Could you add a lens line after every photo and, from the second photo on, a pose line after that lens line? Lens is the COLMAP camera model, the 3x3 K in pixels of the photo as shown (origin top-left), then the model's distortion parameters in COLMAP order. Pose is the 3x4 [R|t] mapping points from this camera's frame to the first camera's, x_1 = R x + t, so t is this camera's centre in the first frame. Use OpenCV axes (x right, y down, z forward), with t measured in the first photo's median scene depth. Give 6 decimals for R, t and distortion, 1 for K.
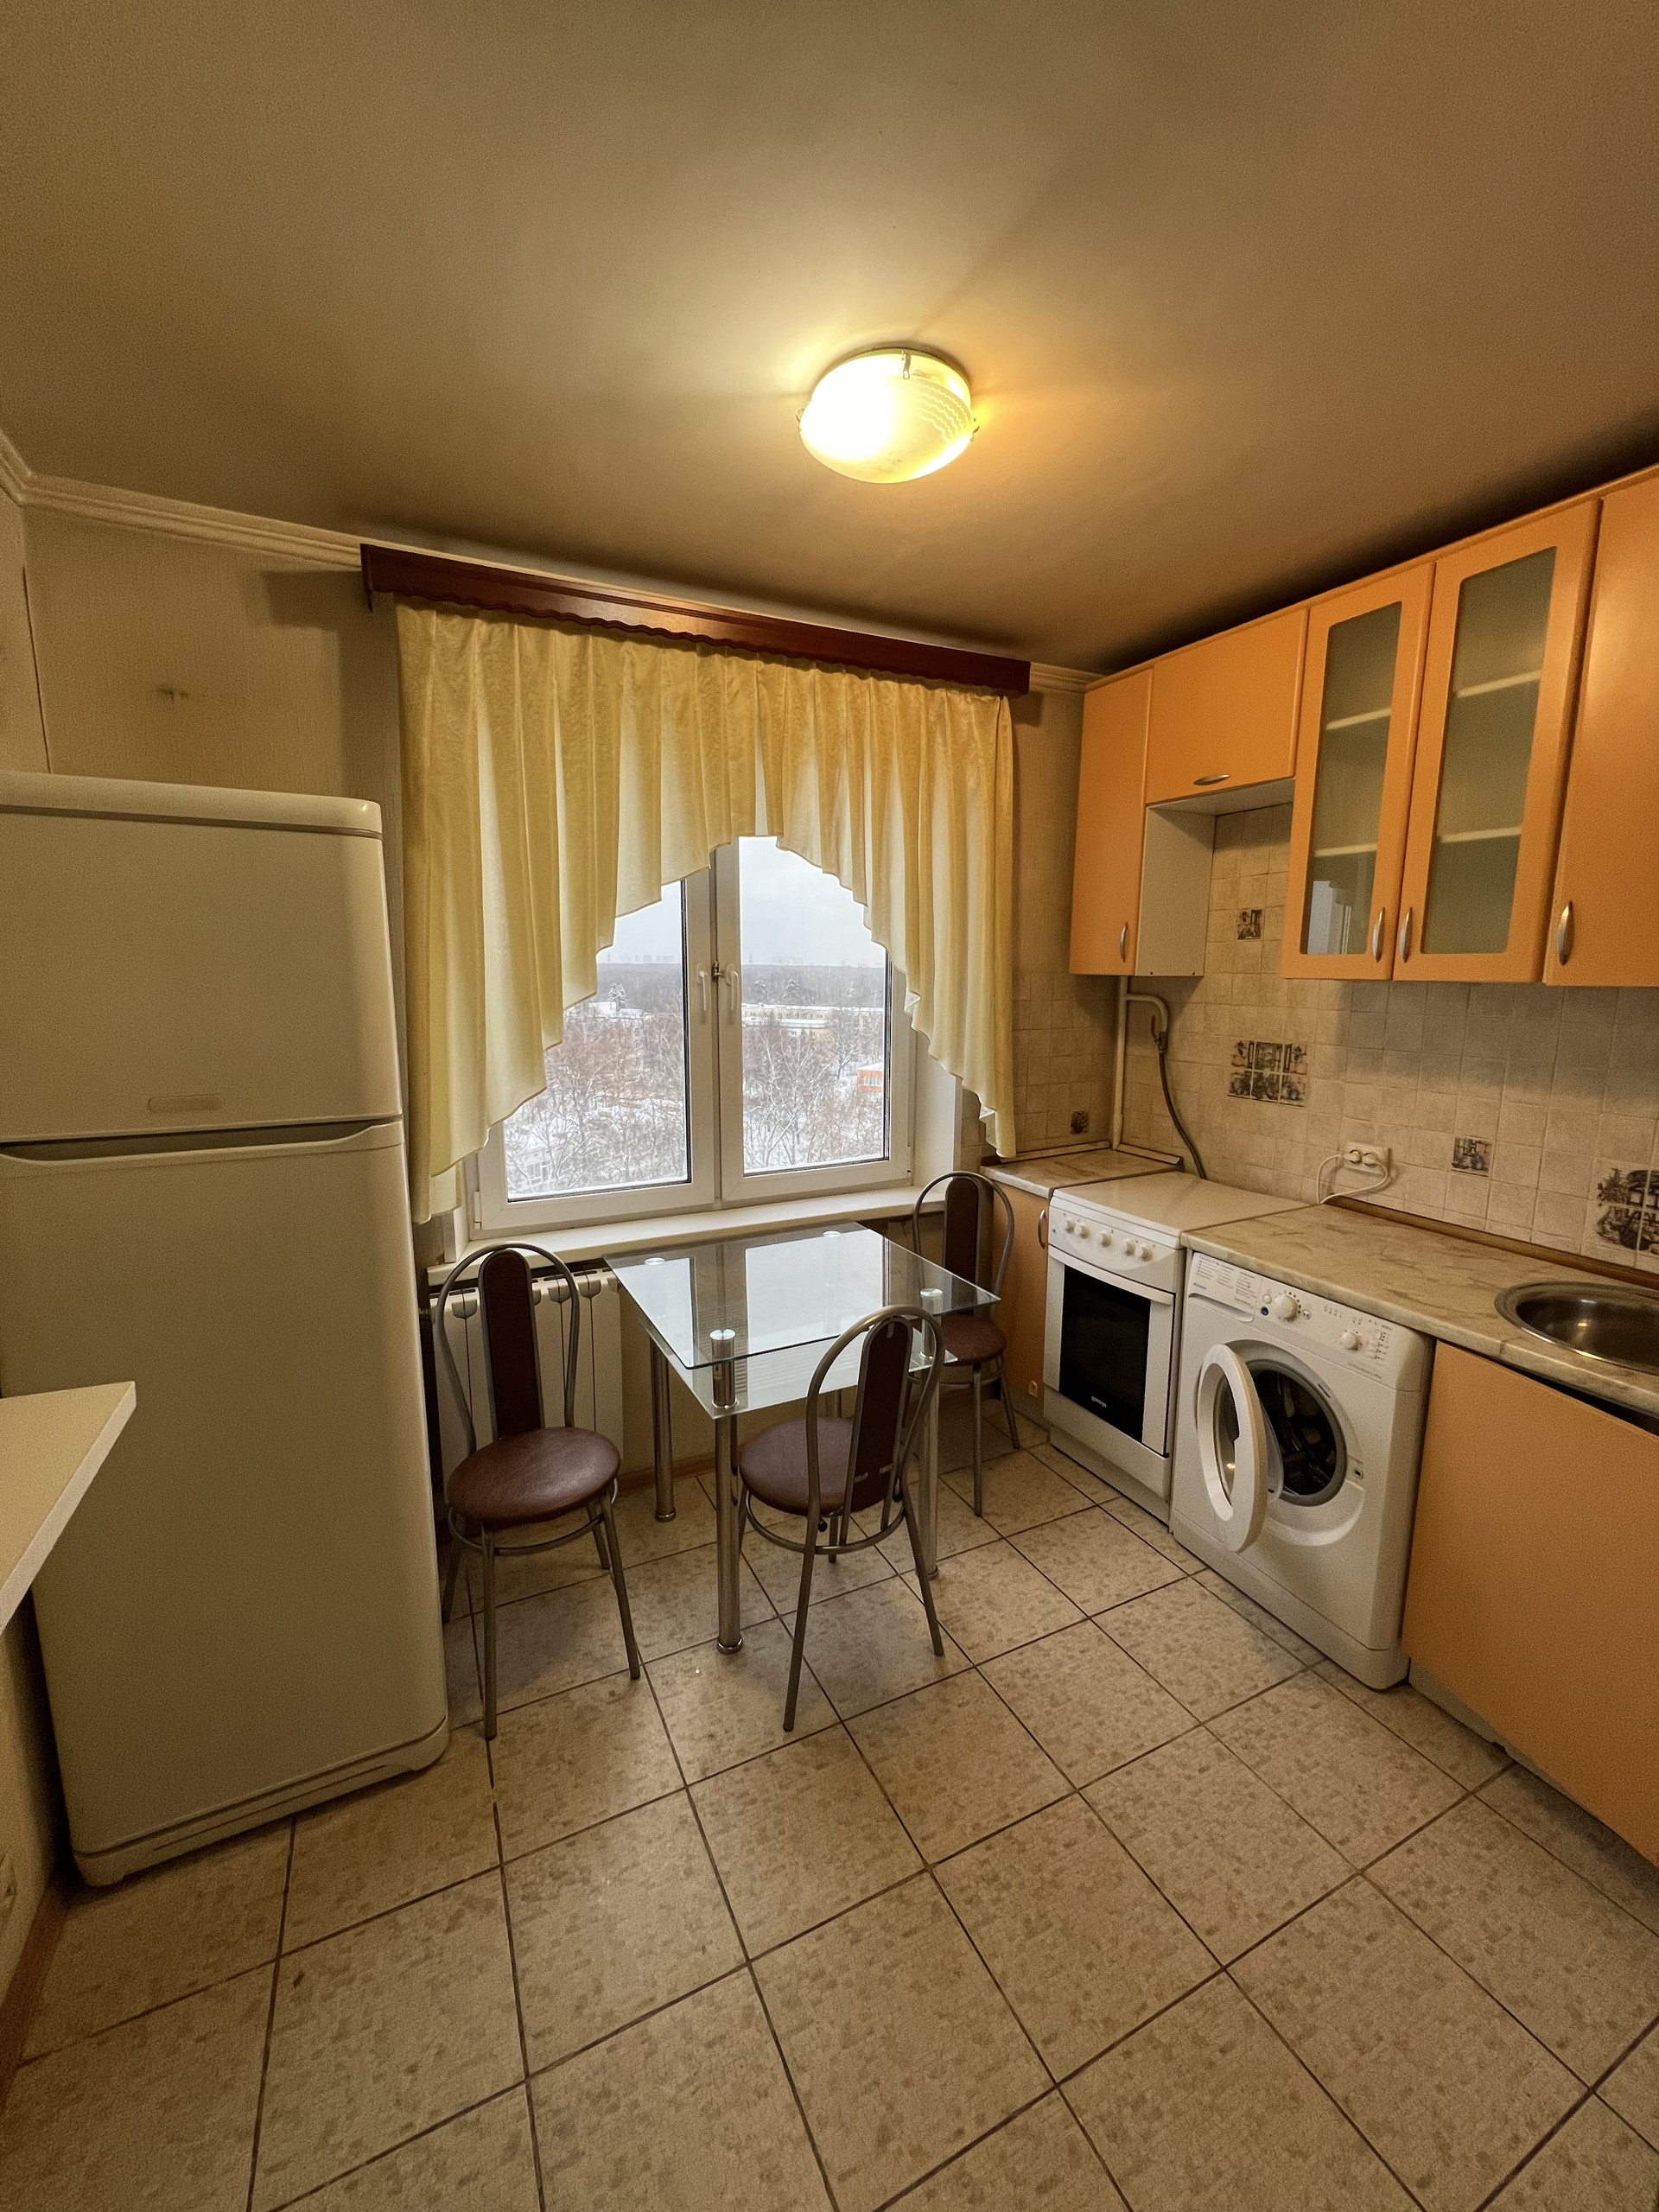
lens RADIAL K [[877.0, 0, 831.4], [0, 877.0, 1107.2], [0, 0, 1]] dist [-0.002566, 0.000884]
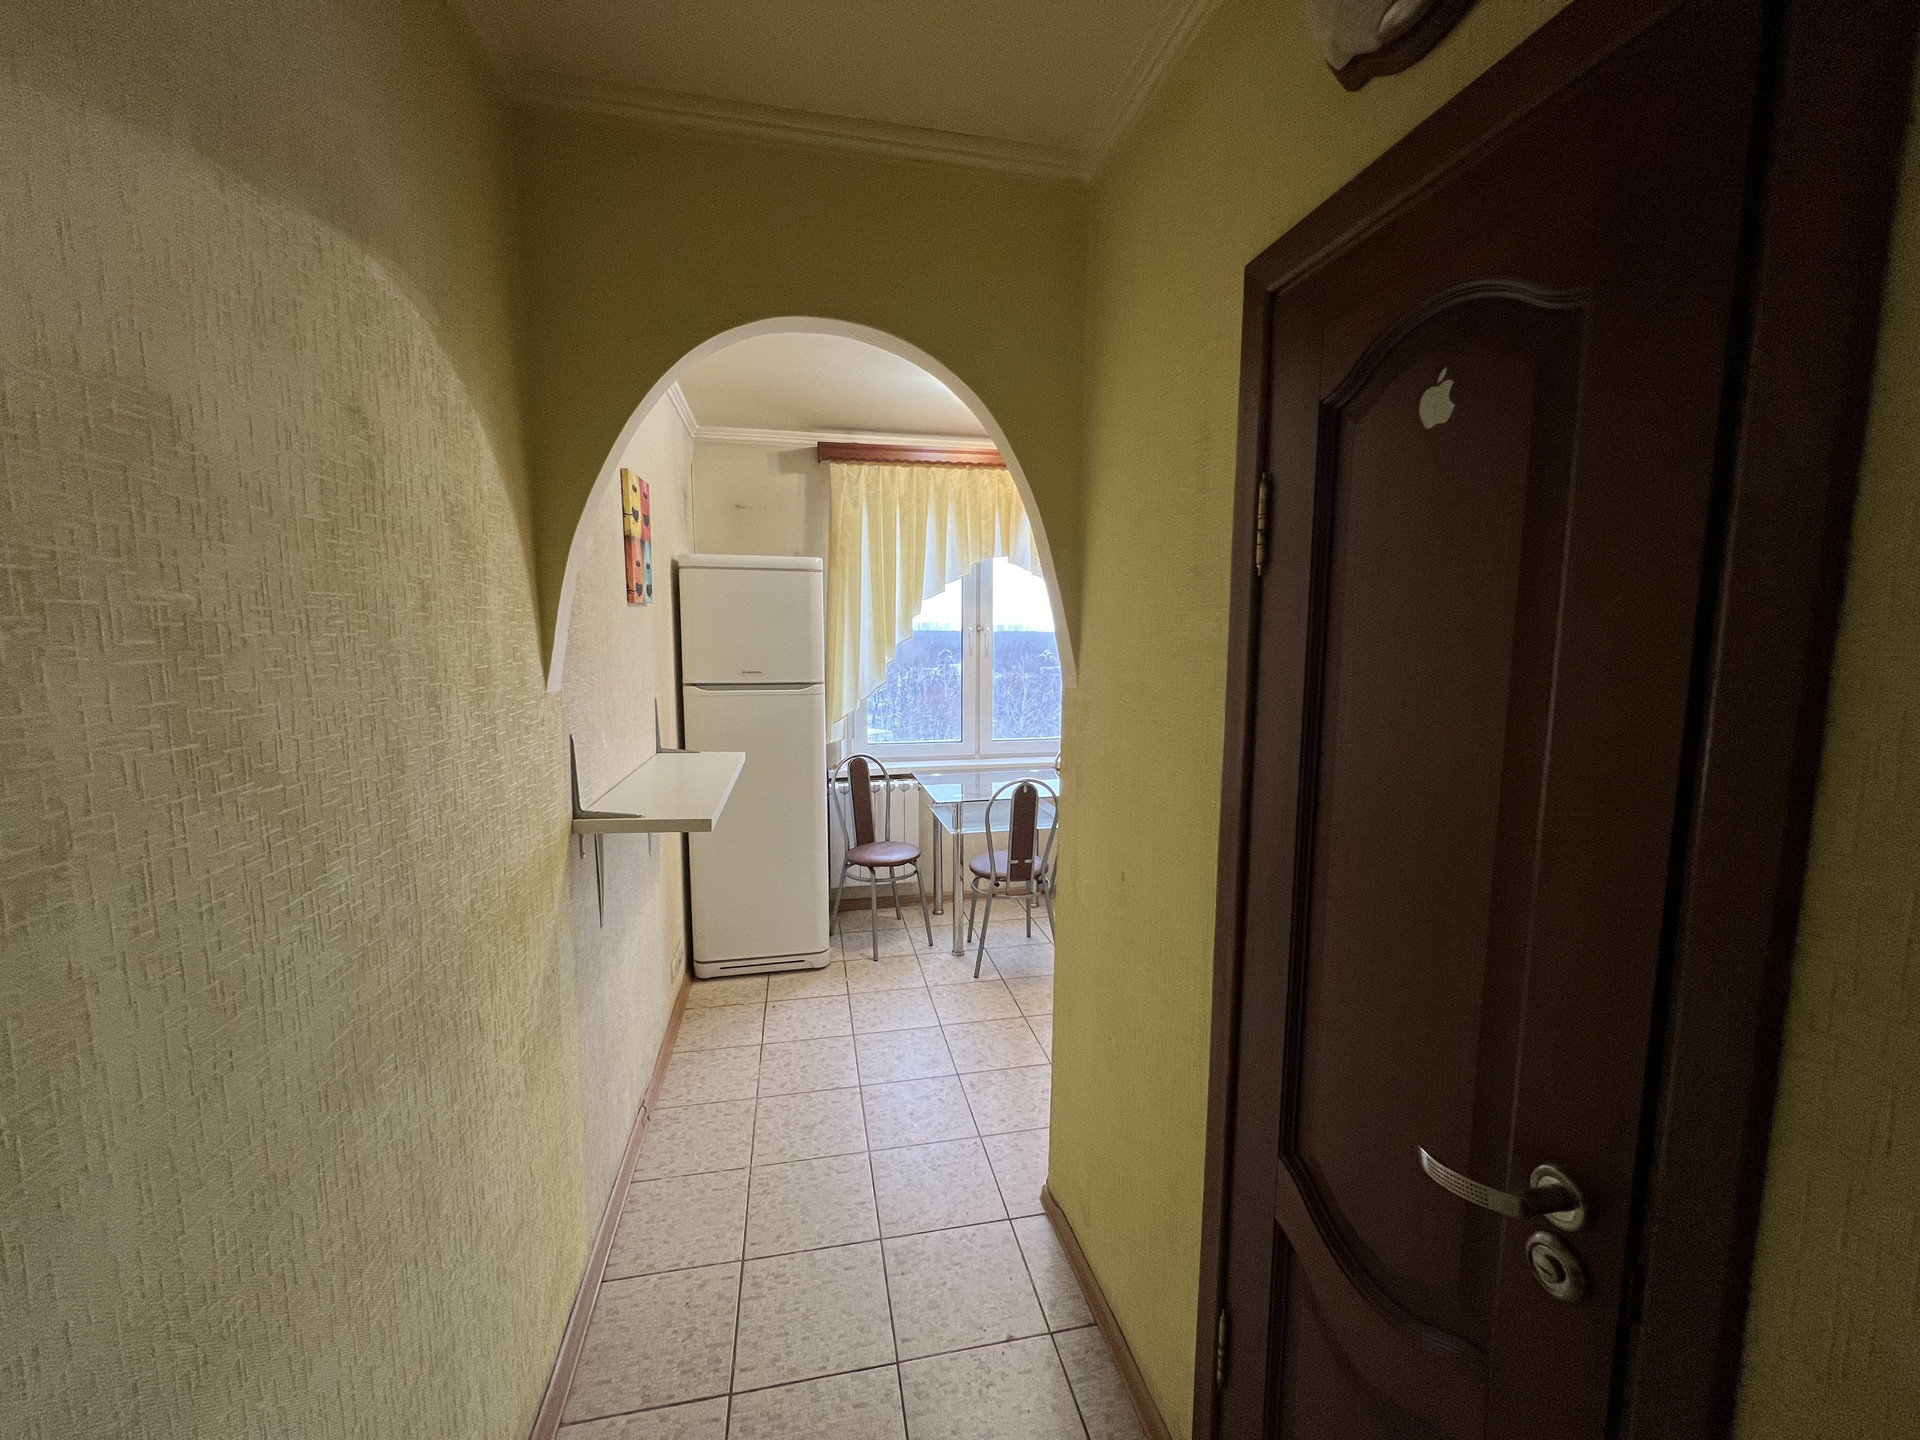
lens RADIAL K [[761.2, 0, 961.4], [0, 761.2, 721.2], [0, 0, 1]] dist [-0.002566, 0.000884]
pose [[0.967561, 0.029043, -0.250961, 0.298413], [-0.040309, 0.998392, -0.039869, 0.133485], [0.249400, 0.048692, 0.967176, -0.683756]]
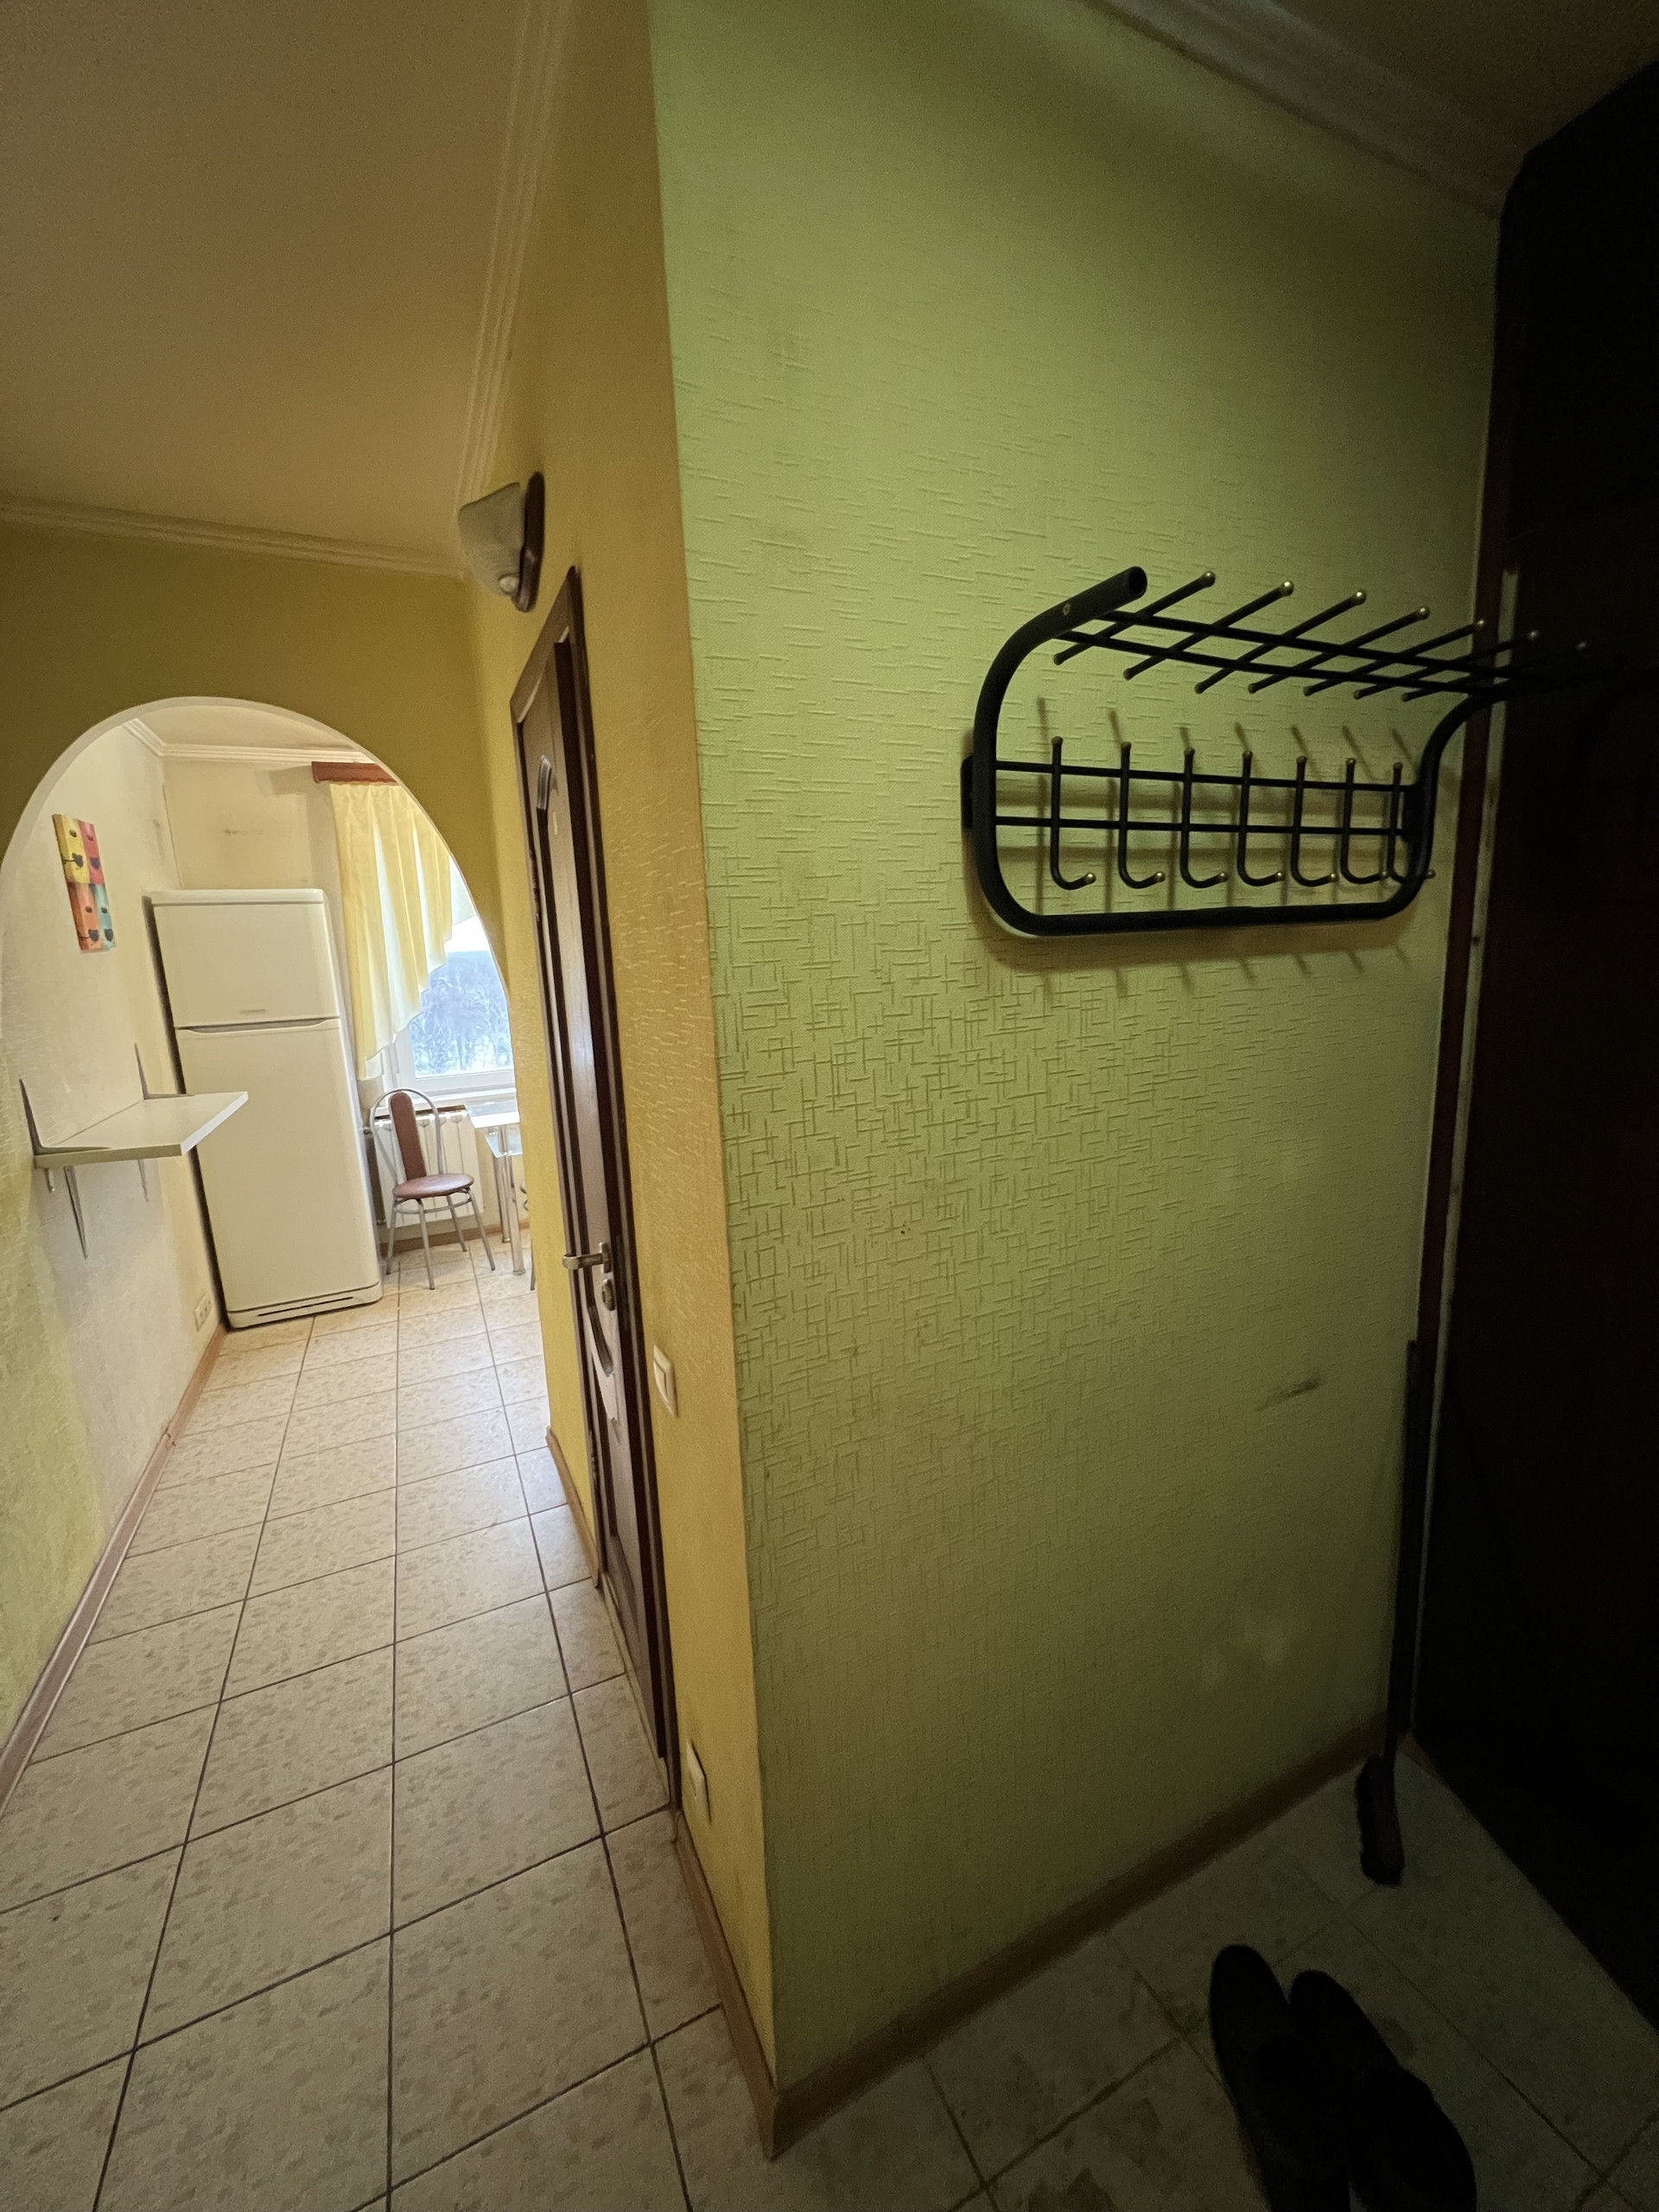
lens RADIAL K [[877.0, 0, 826.0], [0, 877.0, 1106.9], [0, 0, 1]] dist [-0.002566, 0.000884]
pose [[0.998774, -0.042424, -0.025523, 0.640433], [0.043181, 0.998621, 0.029856, 0.173098], [0.024221, -0.030921, 0.999228, -0.988044]]
